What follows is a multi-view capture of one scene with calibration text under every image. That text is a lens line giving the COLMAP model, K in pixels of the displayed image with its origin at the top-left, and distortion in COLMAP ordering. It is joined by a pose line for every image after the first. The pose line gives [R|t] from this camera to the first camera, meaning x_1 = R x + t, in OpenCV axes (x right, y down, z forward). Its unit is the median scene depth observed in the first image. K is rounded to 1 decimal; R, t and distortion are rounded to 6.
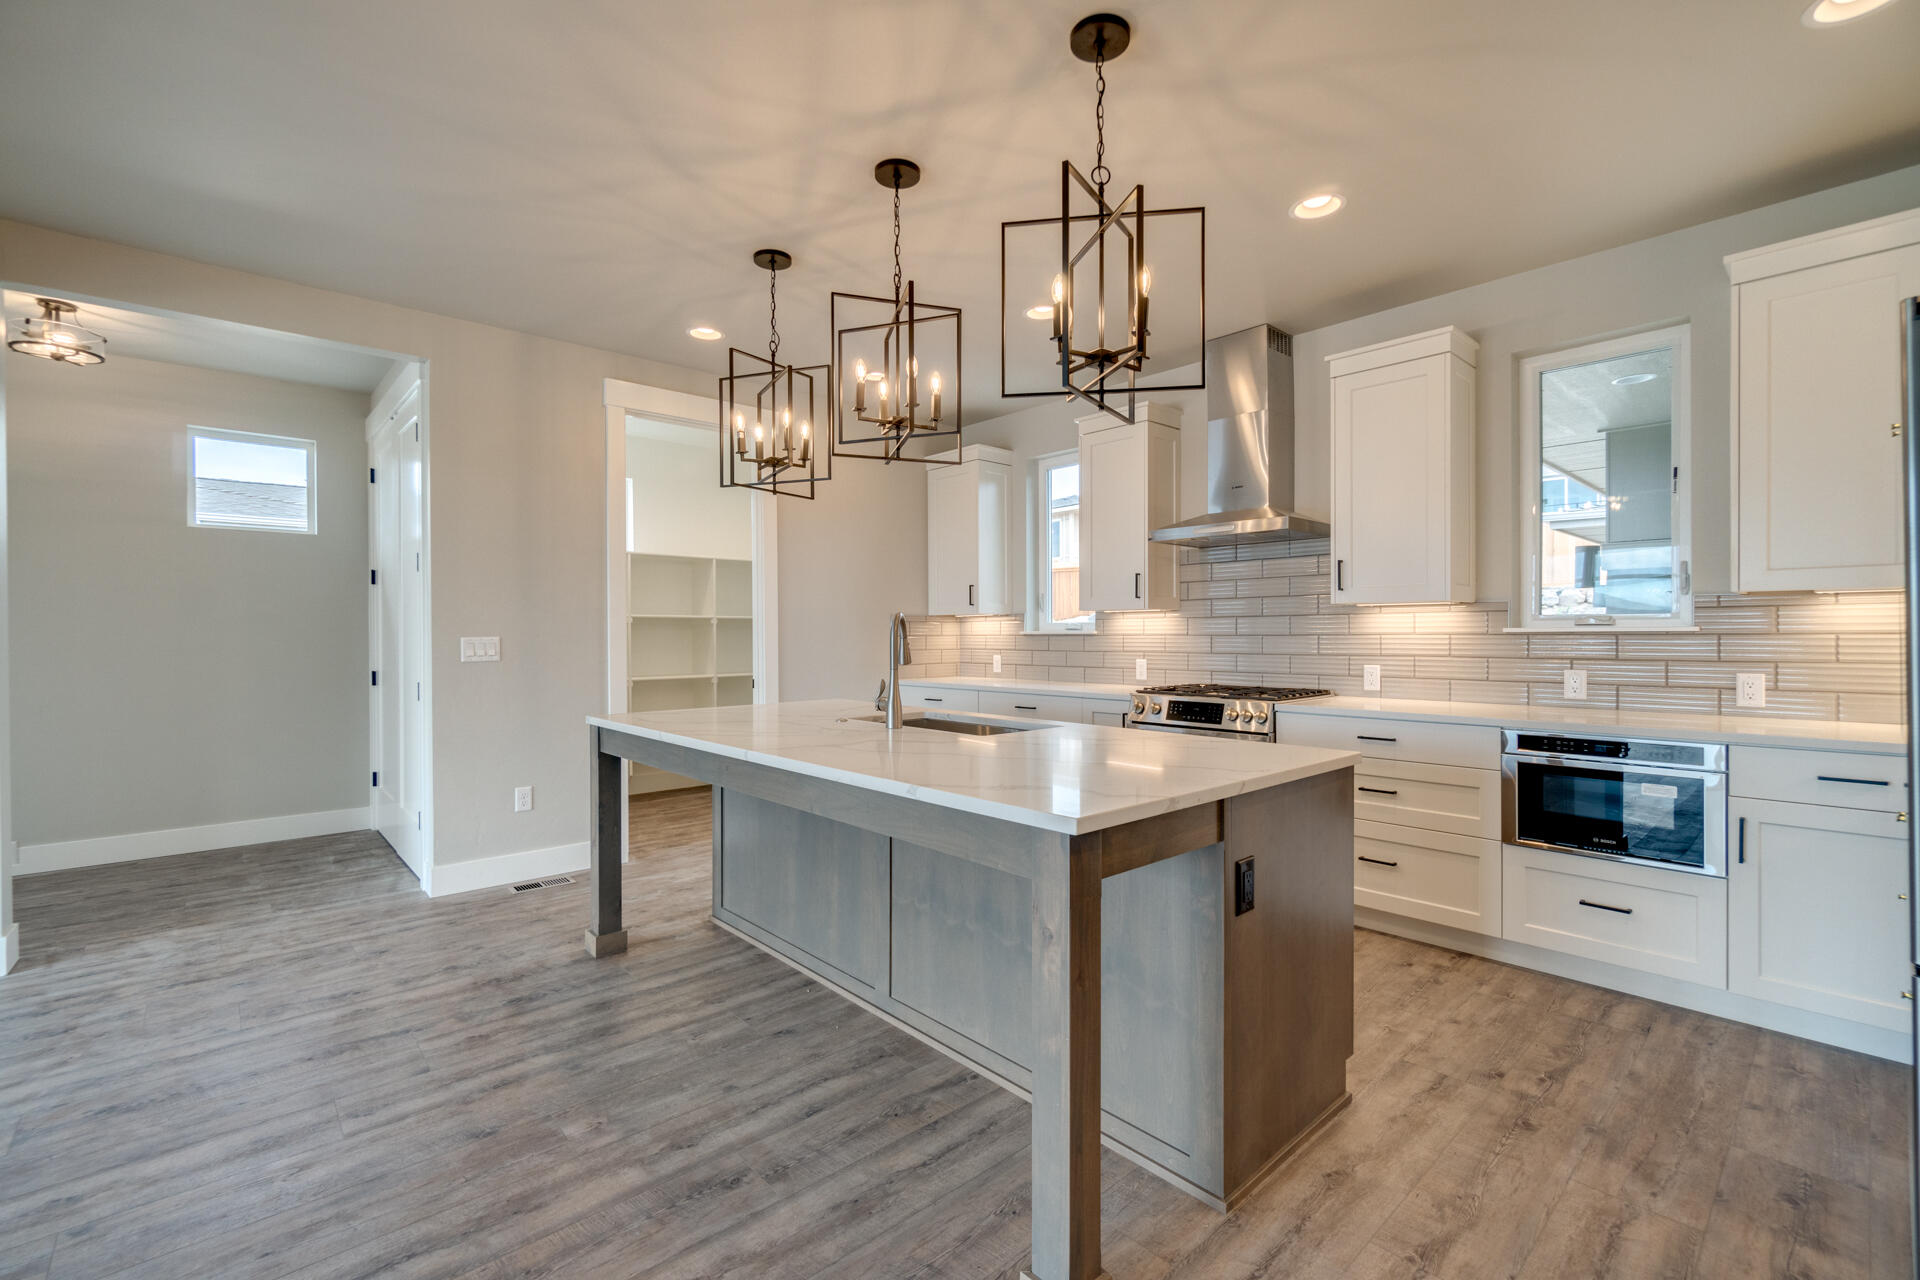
lens RADIAL K [[832.3, 0, 954.7], [0, 832.3, 640.9], [0, 0, 1]] dist [-0.004651, 0.001711]
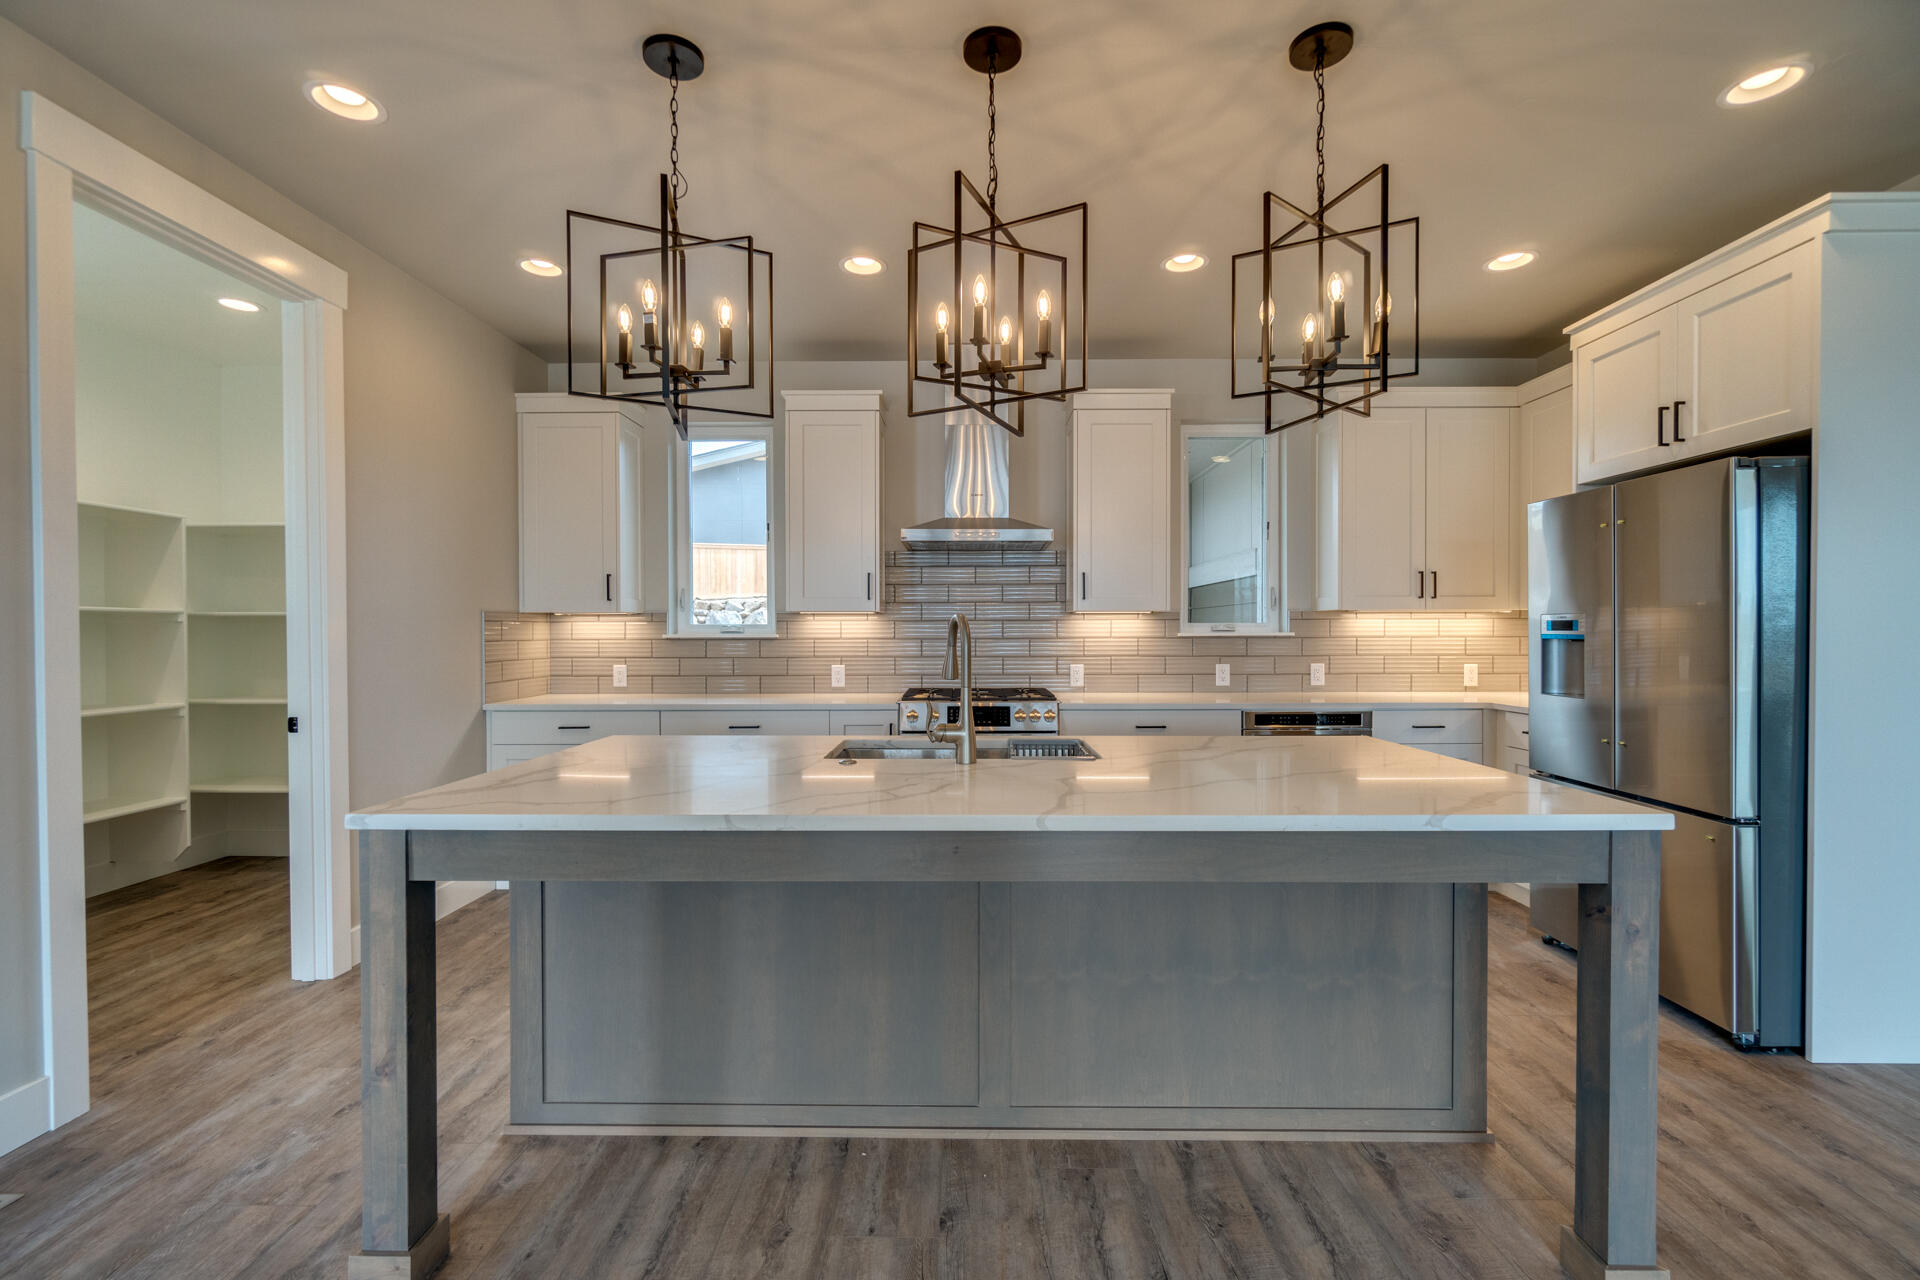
lens RADIAL K [[832.3, 0, 957.0], [0, 832.3, 643.4], [0, 0, 1]] dist [-0.004651, 0.001711]
pose [[0.679255, -0.008199, 0.733857, -0.625747], [0.006619, 0.999965, 0.005046, -0.009798], [-0.733873, 0.001430, 0.679285, 0.465555]]
